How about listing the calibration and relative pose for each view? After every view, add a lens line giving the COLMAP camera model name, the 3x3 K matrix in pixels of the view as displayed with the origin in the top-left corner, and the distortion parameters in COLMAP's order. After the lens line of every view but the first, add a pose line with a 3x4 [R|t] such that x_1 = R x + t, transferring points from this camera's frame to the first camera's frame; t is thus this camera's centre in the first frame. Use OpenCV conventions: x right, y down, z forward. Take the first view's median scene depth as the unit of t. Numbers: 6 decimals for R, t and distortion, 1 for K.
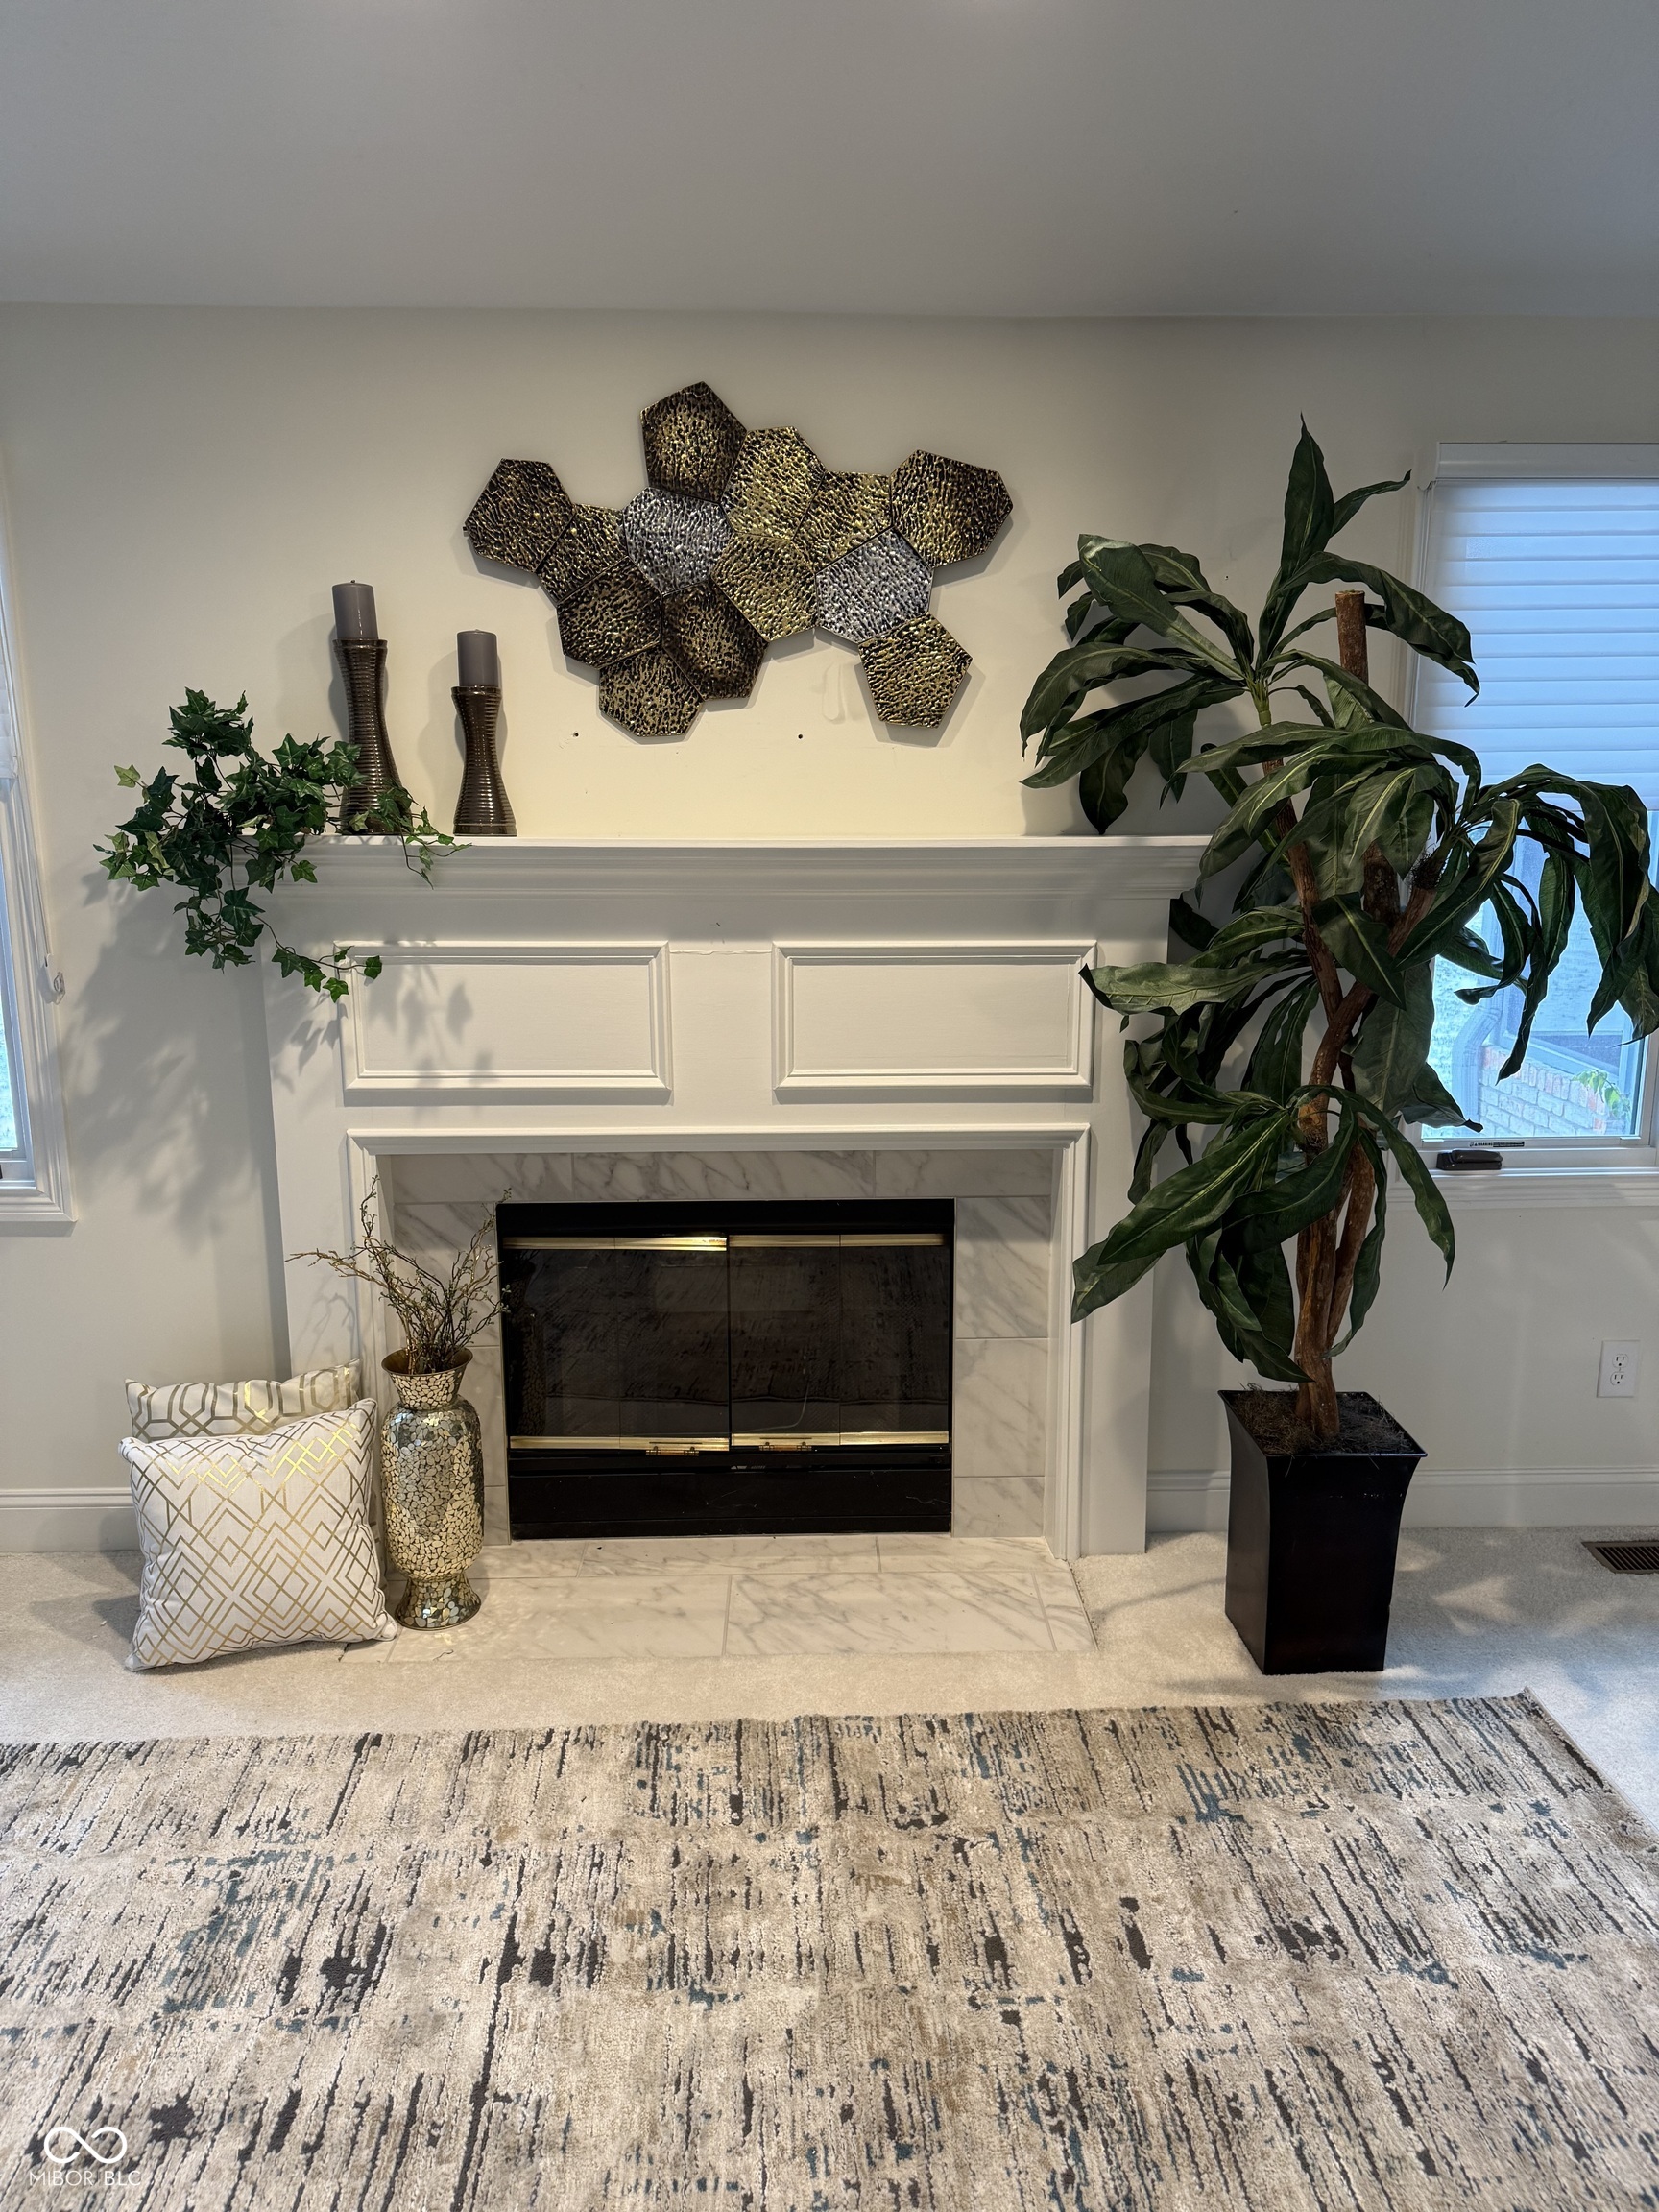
lens RADIAL K [[1537.3, 0, 829.5], [0, 1537.3, 1106.0], [0, 0, 1]] dist [0.151147, -0.248684]
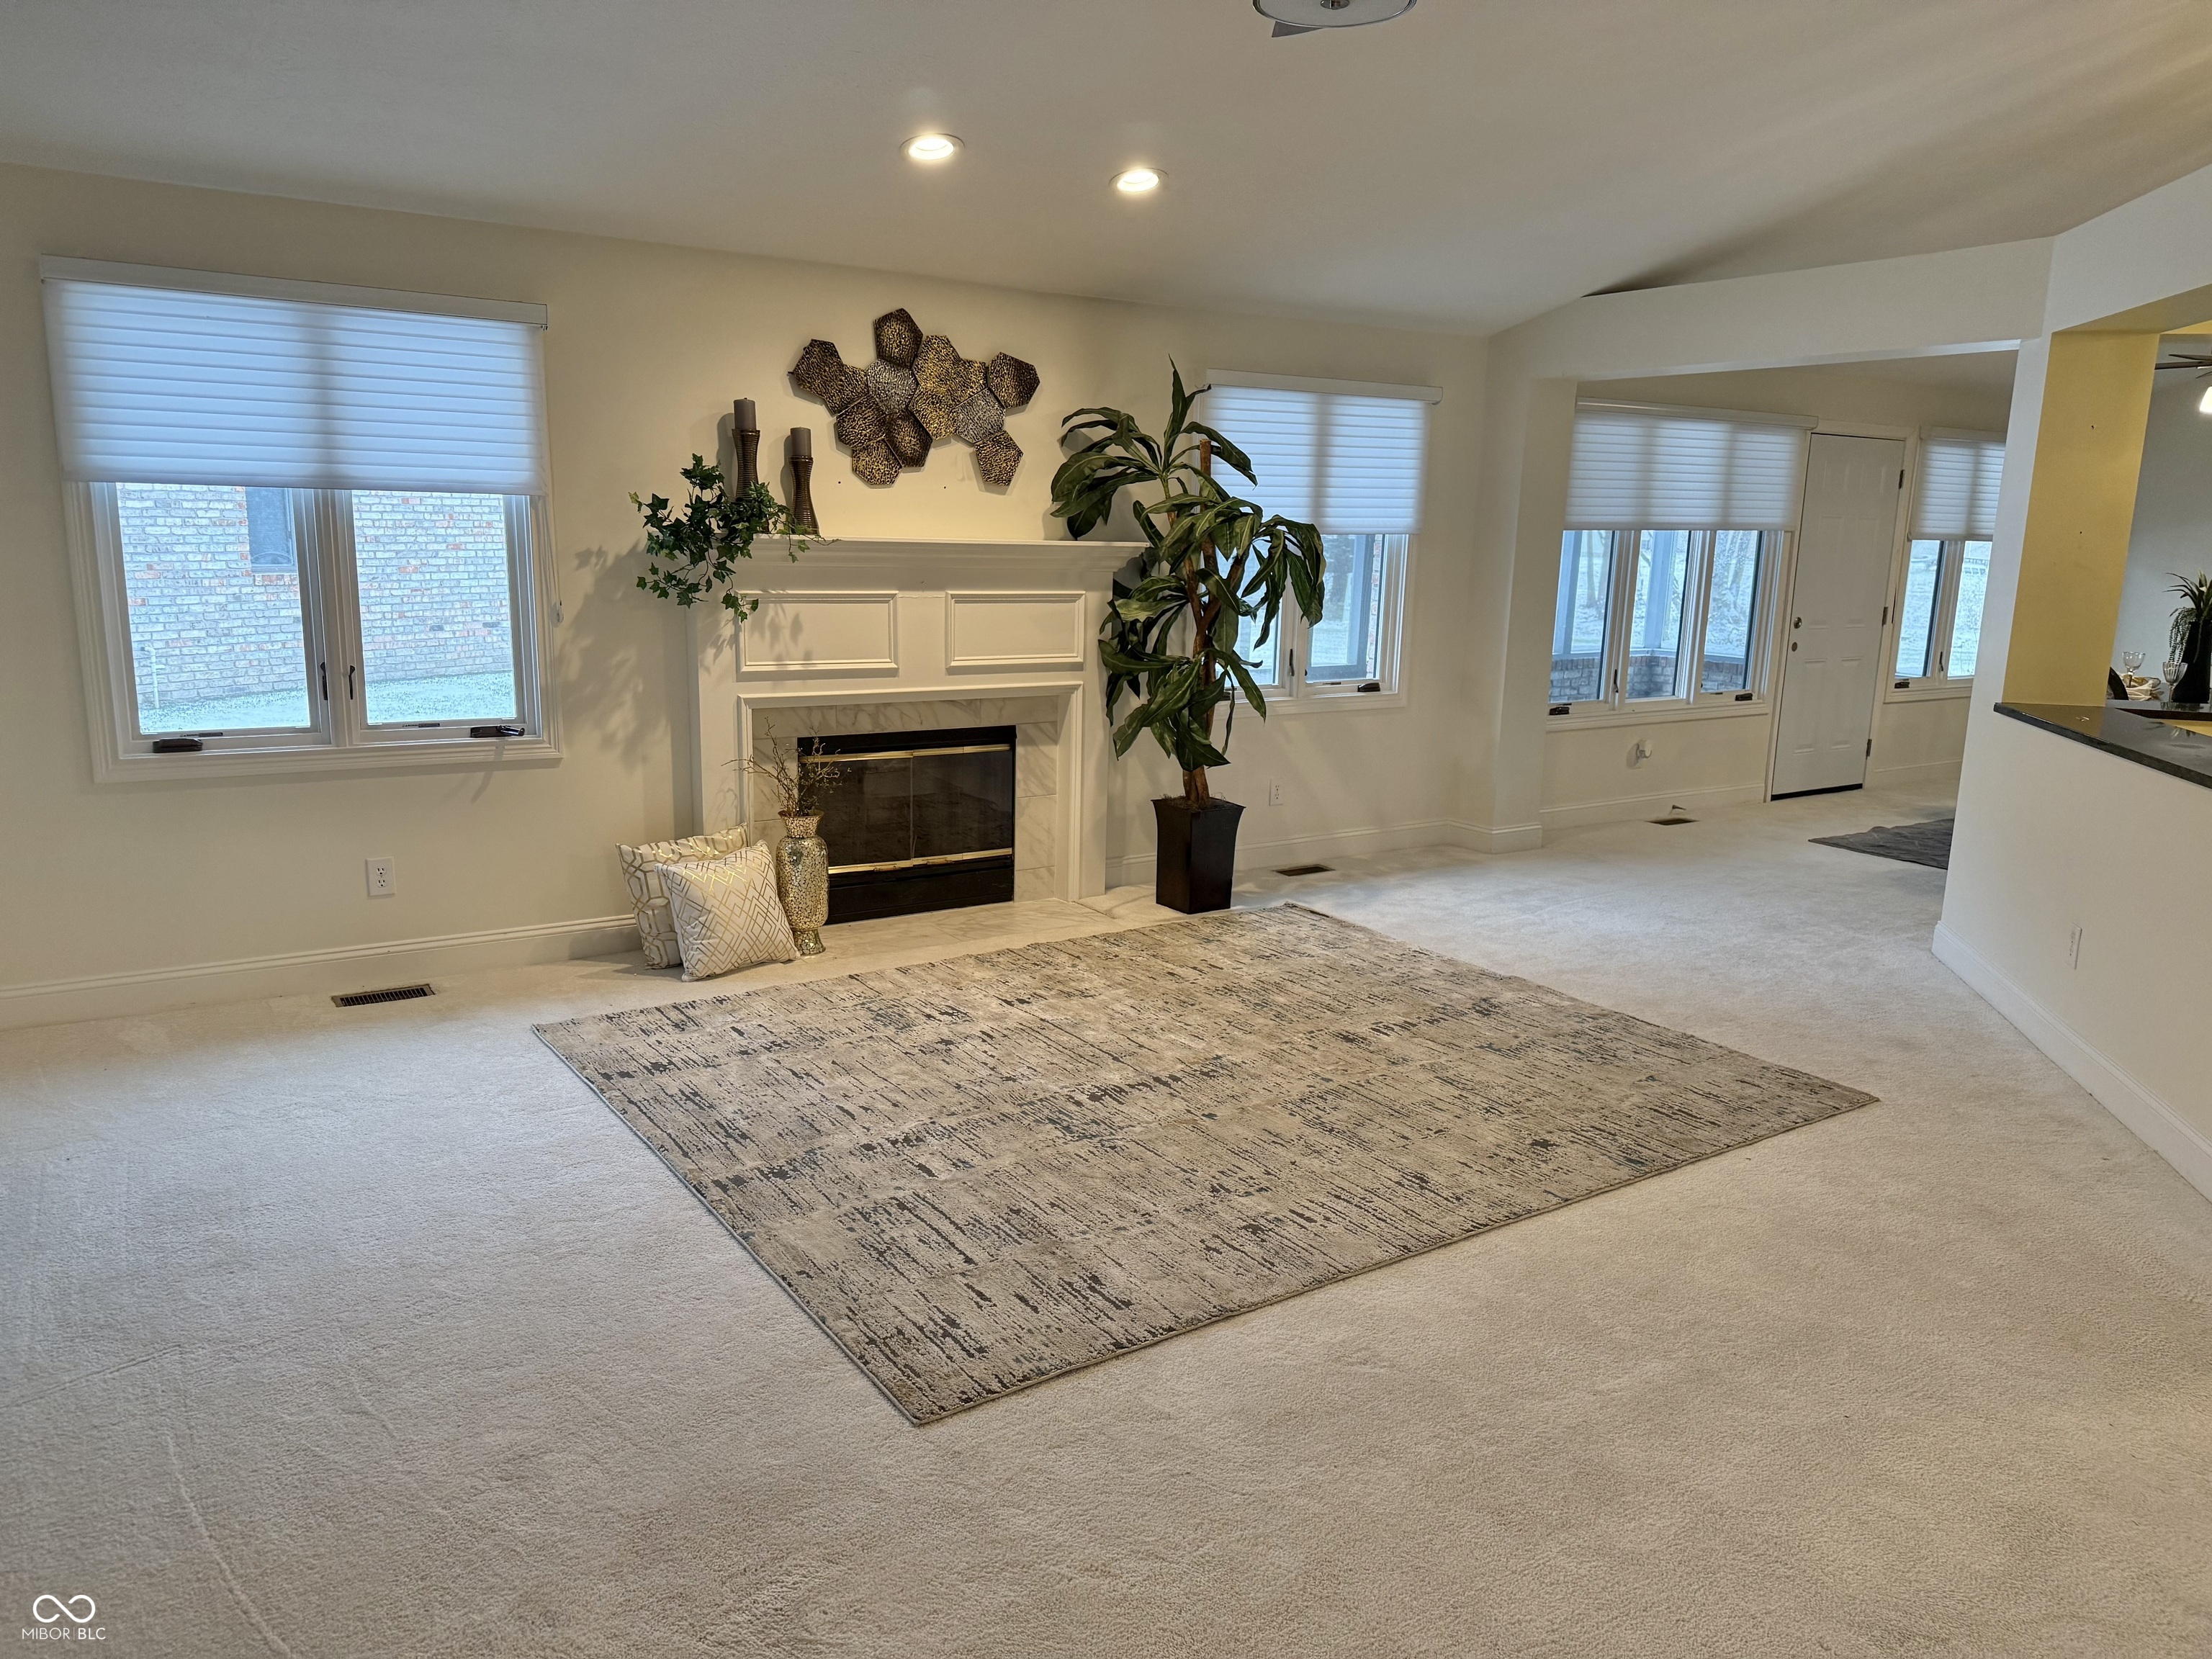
lens RADIAL K [[1537.3, 0, 1106.0], [0, 1537.3, 829.5], [0, 0, 1]] dist [0.151147, -0.248684]
pose [[0.851278, -0.081677, 0.518319, -0.919096], [0.078925, 0.996504, 0.027404, 0.160453], [-0.518745, 0.017580, 0.854748, -0.798580]]
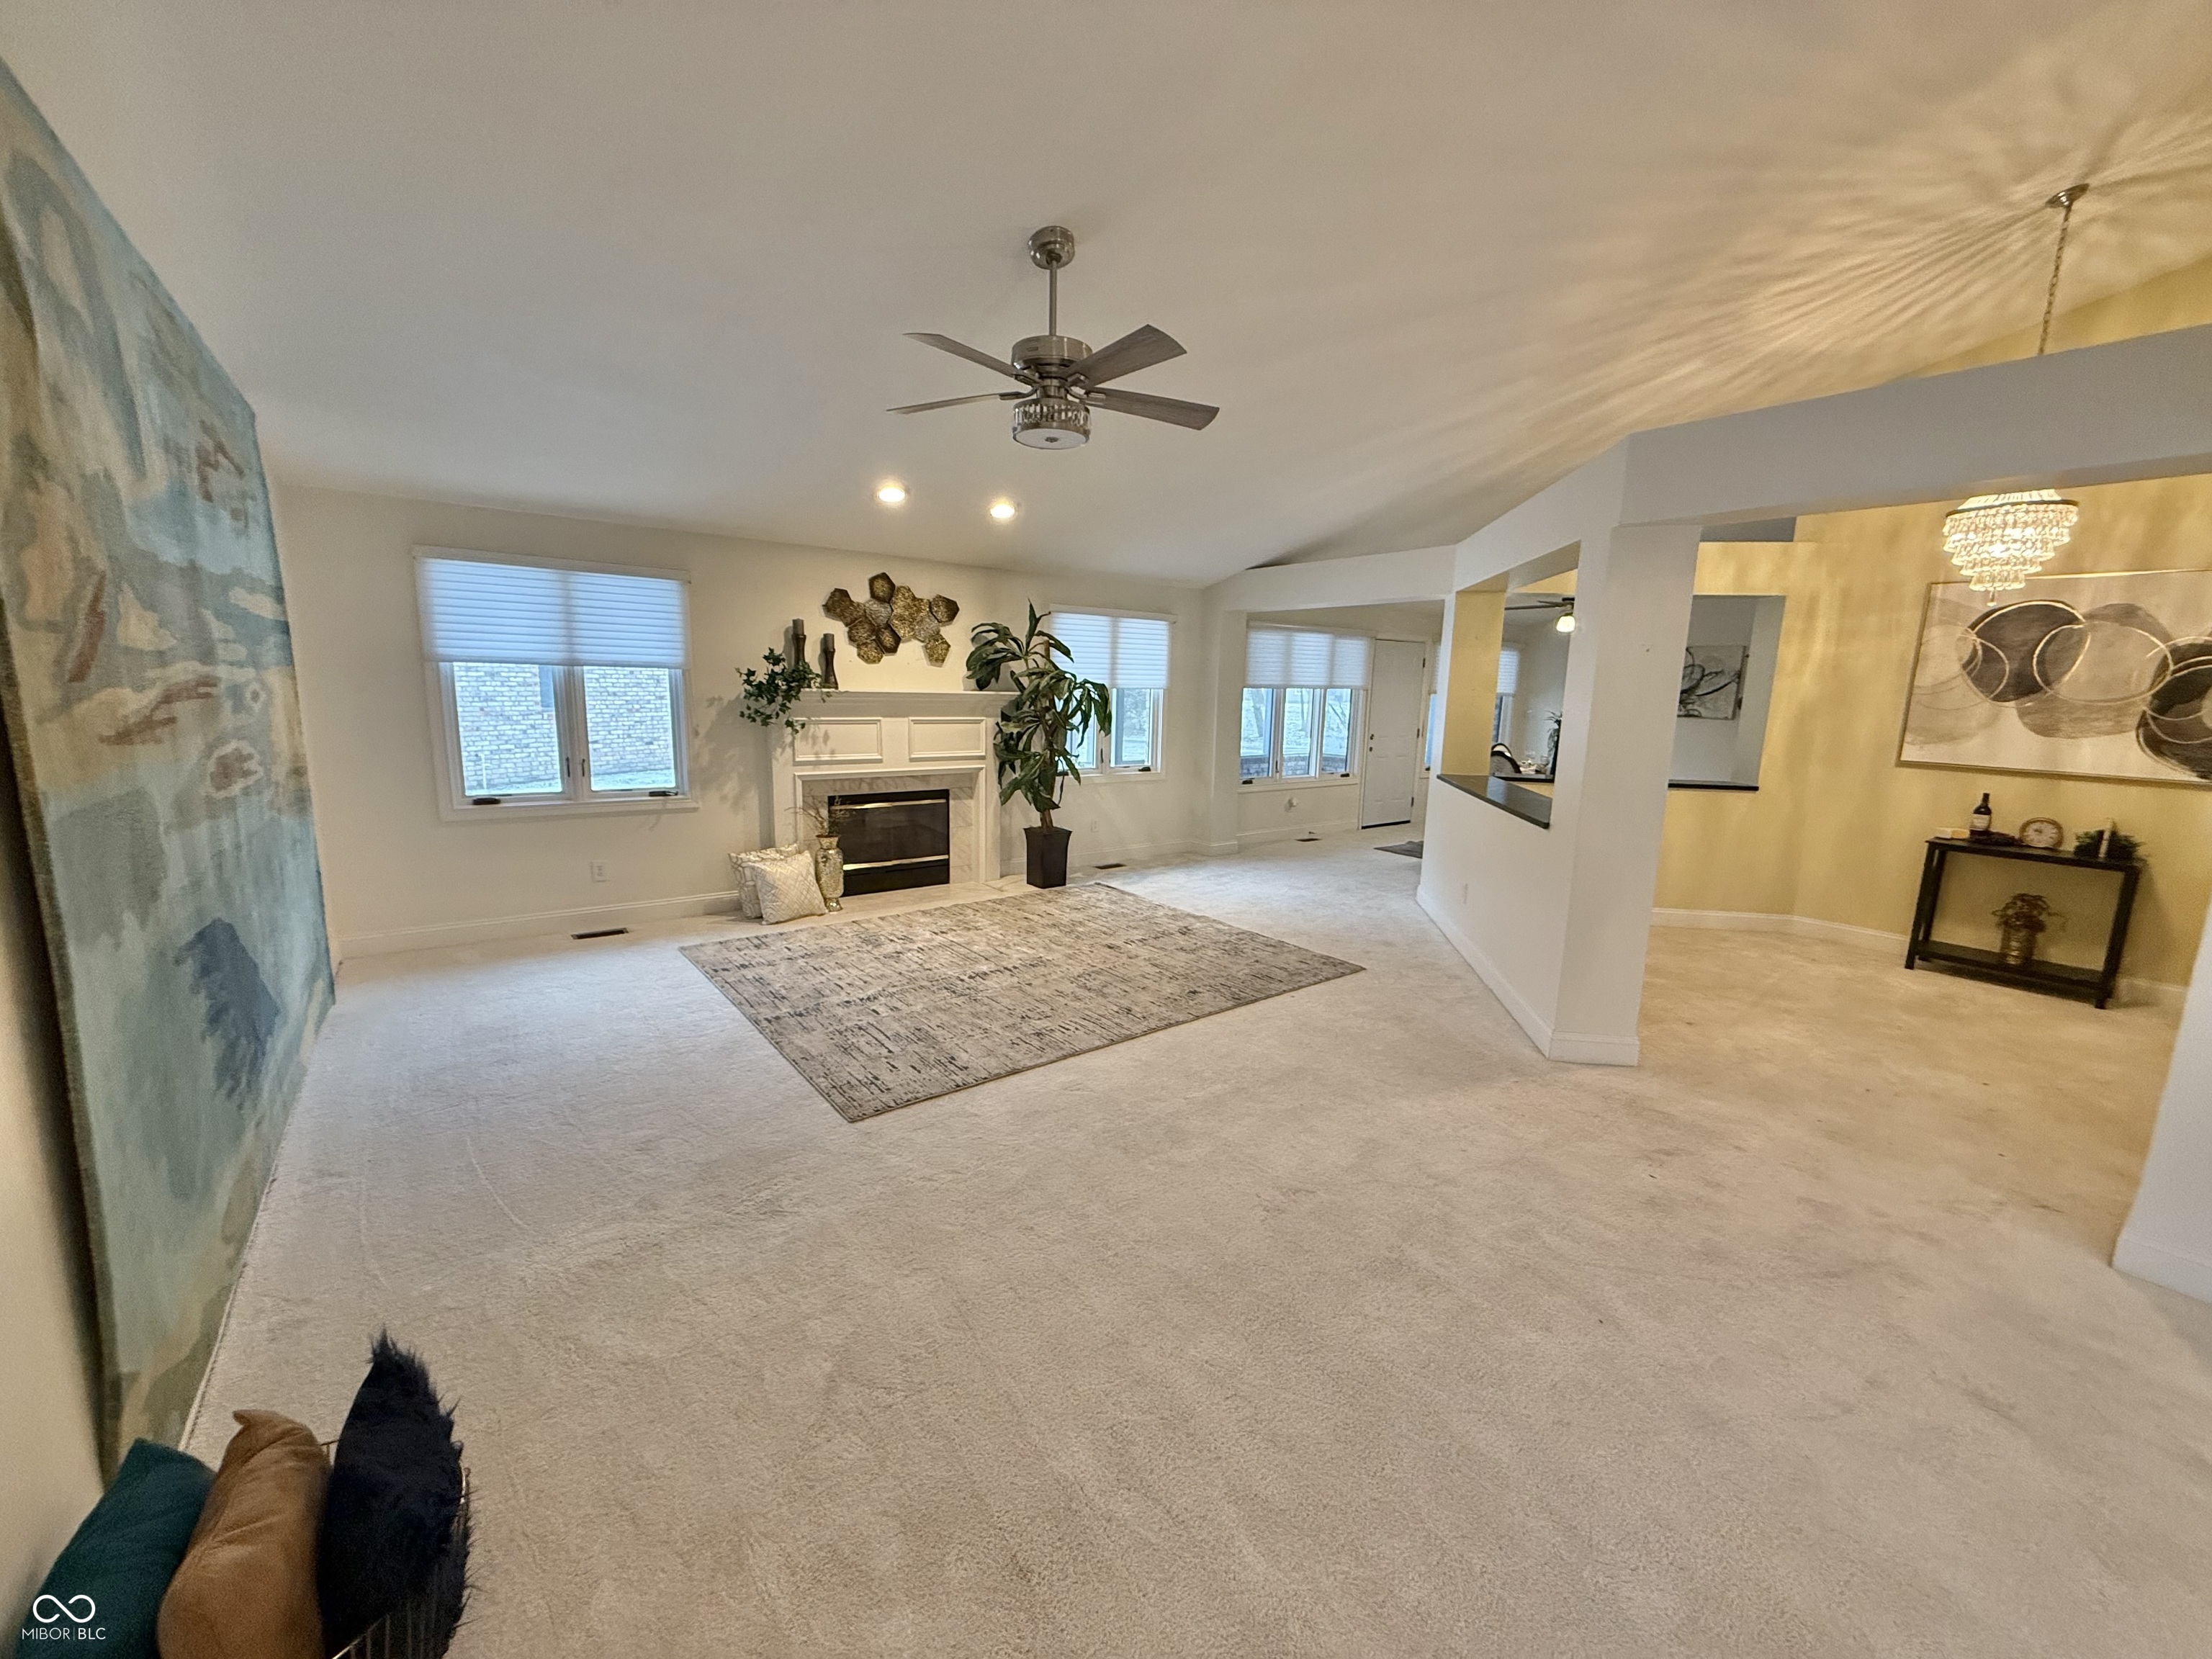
lens RADIAL K [[879.0, 0, 1106.0], [0, 879.0, 829.5], [0, 0, 1]] dist [0.001474, -0.000707]
pose [[0.813985, -0.073708, 0.576191, -0.897534], [0.089177, 0.996015, 0.001434, 0.201960], [-0.574001, 0.050216, 0.817314, -1.001768]]
